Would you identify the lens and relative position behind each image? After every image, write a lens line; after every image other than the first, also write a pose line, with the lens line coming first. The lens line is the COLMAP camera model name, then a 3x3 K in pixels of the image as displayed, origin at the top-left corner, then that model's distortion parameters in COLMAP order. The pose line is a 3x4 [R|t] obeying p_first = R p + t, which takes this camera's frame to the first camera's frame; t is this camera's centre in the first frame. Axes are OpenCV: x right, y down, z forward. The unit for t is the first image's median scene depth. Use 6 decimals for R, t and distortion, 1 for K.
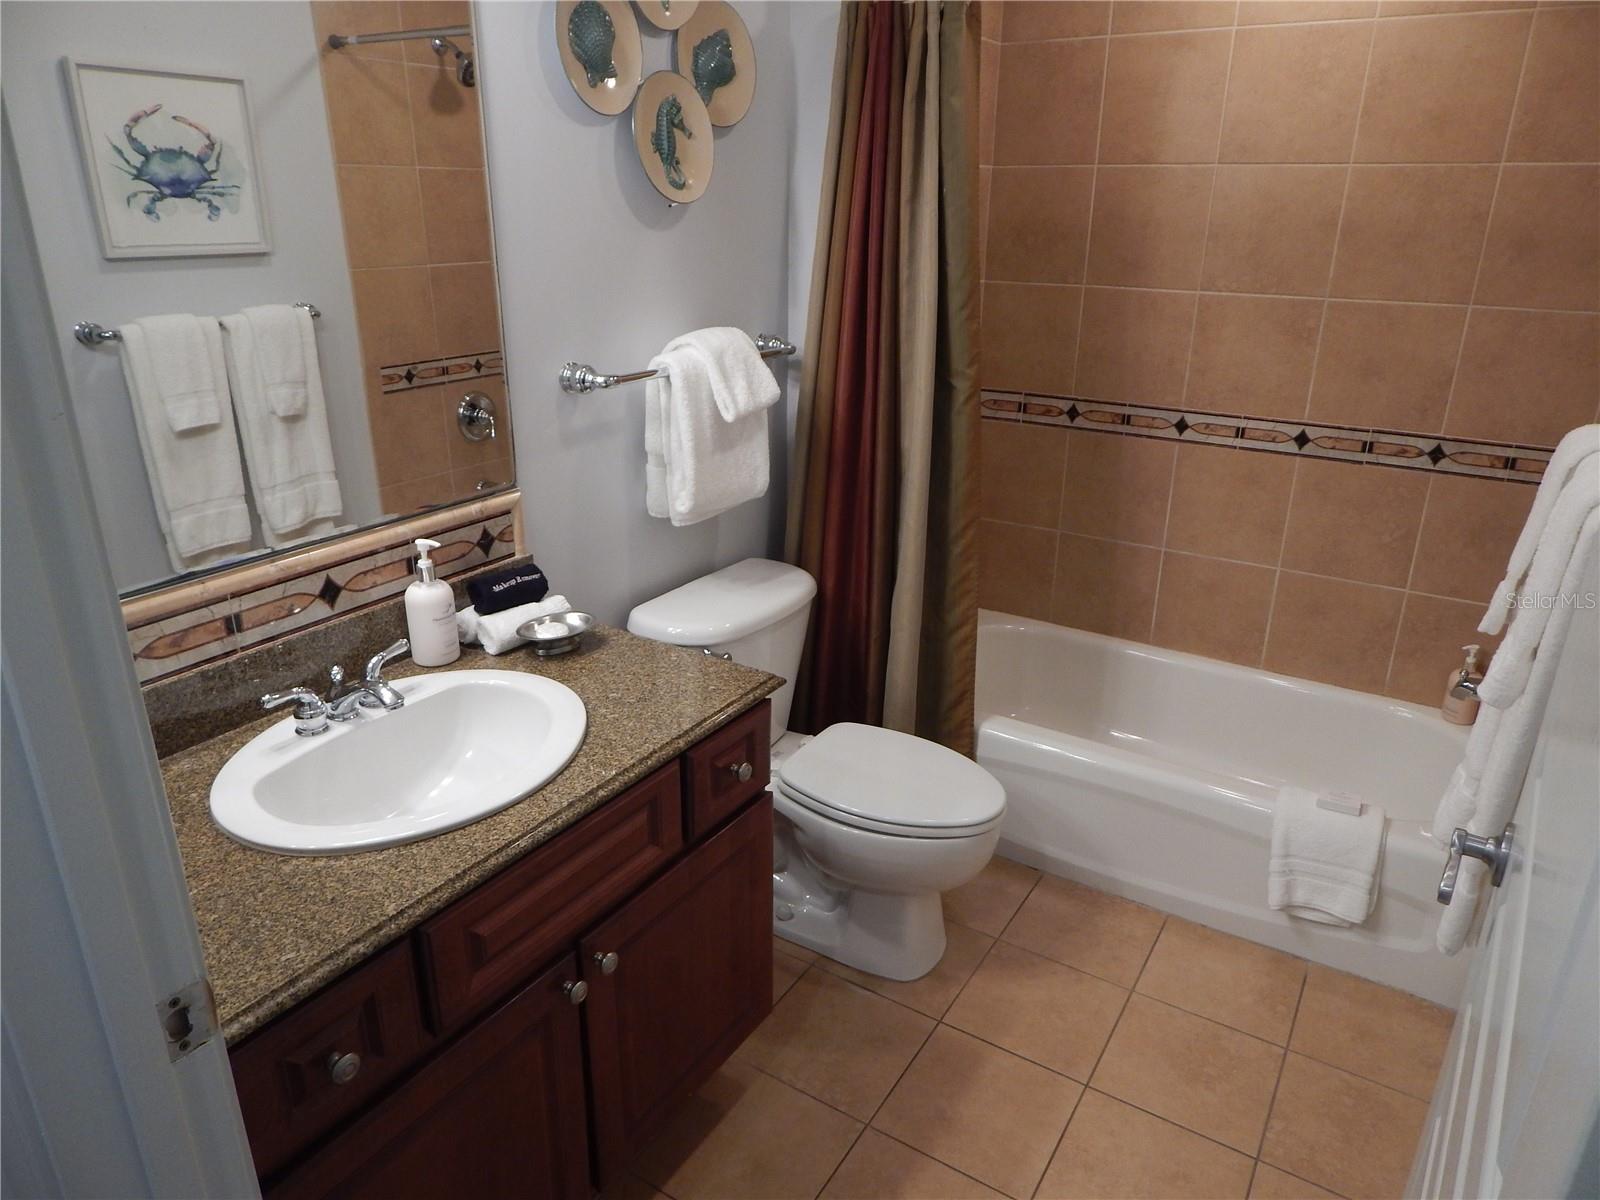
lens RADIAL K [[1039.3, 0, 800.0], [0, 1039.3, 600.0], [0, 0, 1]] dist [-0.000285, 0.000267]
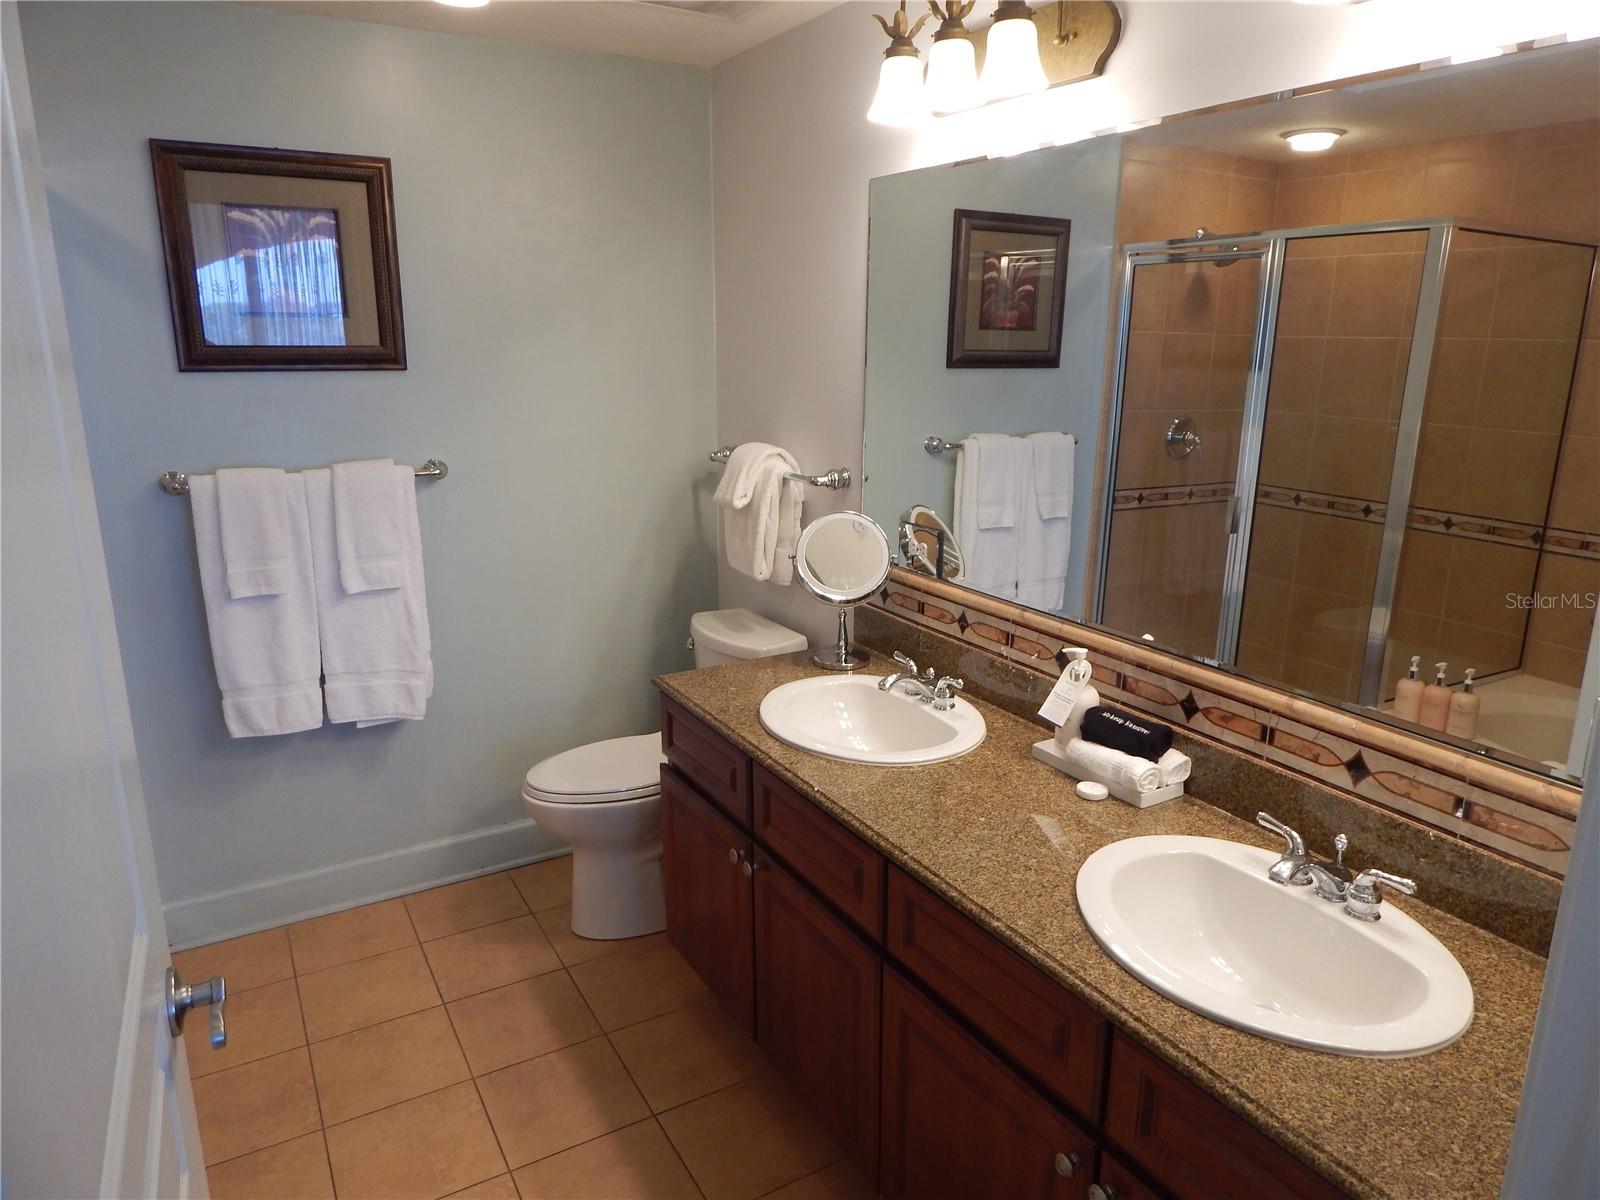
lens RADIAL K [[1061.1, 0, 800.0], [0, 1061.1, 600.0], [0, 0, 1]] dist [-0.003637, -0.004282]
pose [[-0.465234, 0.186569, -0.865303, 0.630491], [-0.344345, 0.862395, 0.371081, -0.342586], [0.815465, 0.470602, -0.336971, 0.879484]]
